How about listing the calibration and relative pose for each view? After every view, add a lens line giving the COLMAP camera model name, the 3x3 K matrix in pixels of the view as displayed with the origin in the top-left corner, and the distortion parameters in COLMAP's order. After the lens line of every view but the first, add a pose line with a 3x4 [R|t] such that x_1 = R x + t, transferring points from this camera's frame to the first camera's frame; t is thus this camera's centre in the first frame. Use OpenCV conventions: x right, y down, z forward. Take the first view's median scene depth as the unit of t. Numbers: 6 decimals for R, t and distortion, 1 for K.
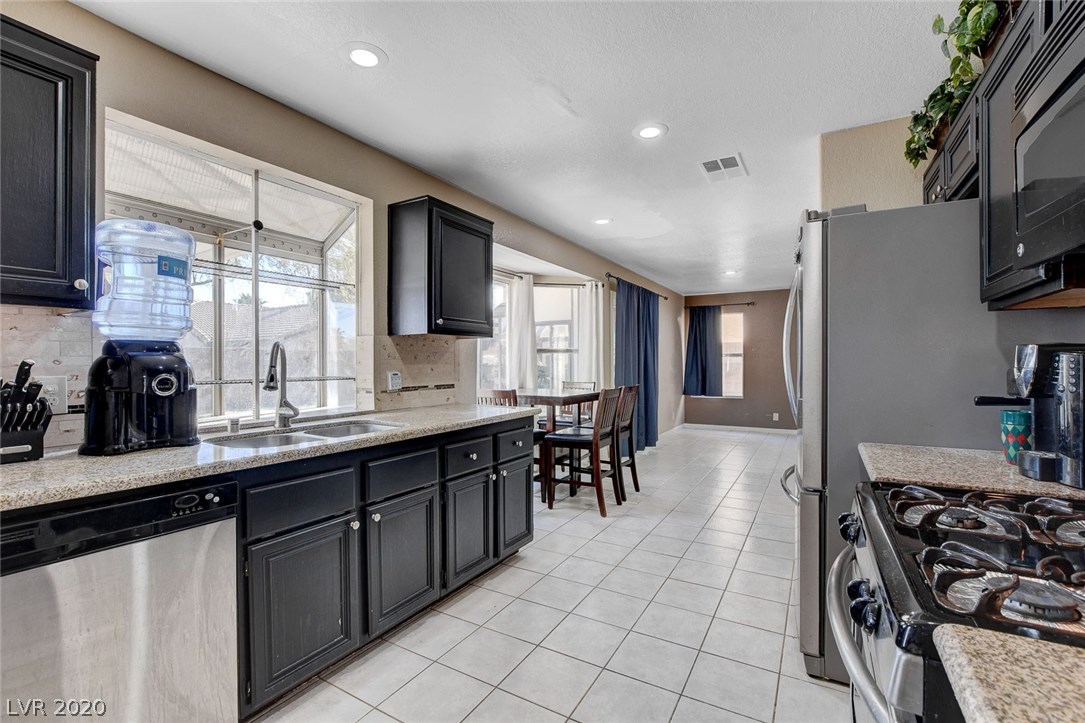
lens RADIAL K [[477.0, 0, 538.4], [0, 477.0, 363.6], [0, 0, 1]] dist [-0.022476, 0.004330]
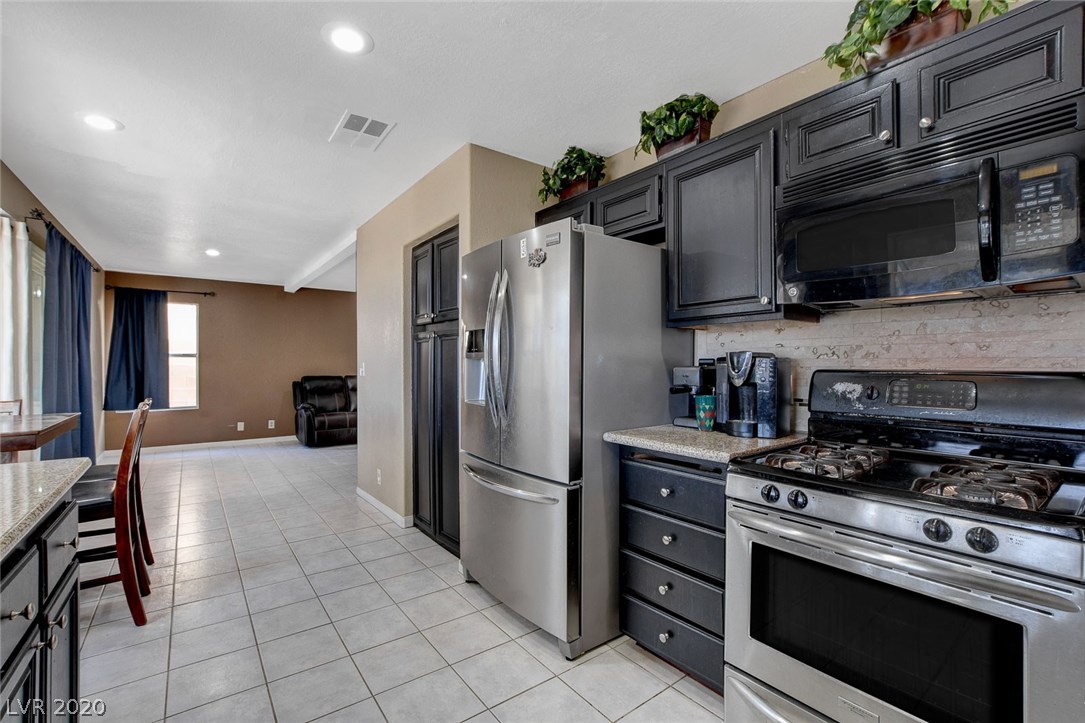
lens RADIAL K [[477.0, 0, 538.2], [0, 477.0, 362.4], [0, 0, 1]] dist [-0.022476, 0.004330]
pose [[0.394576, 0.007745, 0.918831, -0.097172], [0.001031, 0.999960, -0.008872, 0.001309], [-0.918863, 0.004448, 0.394552, 0.149078]]
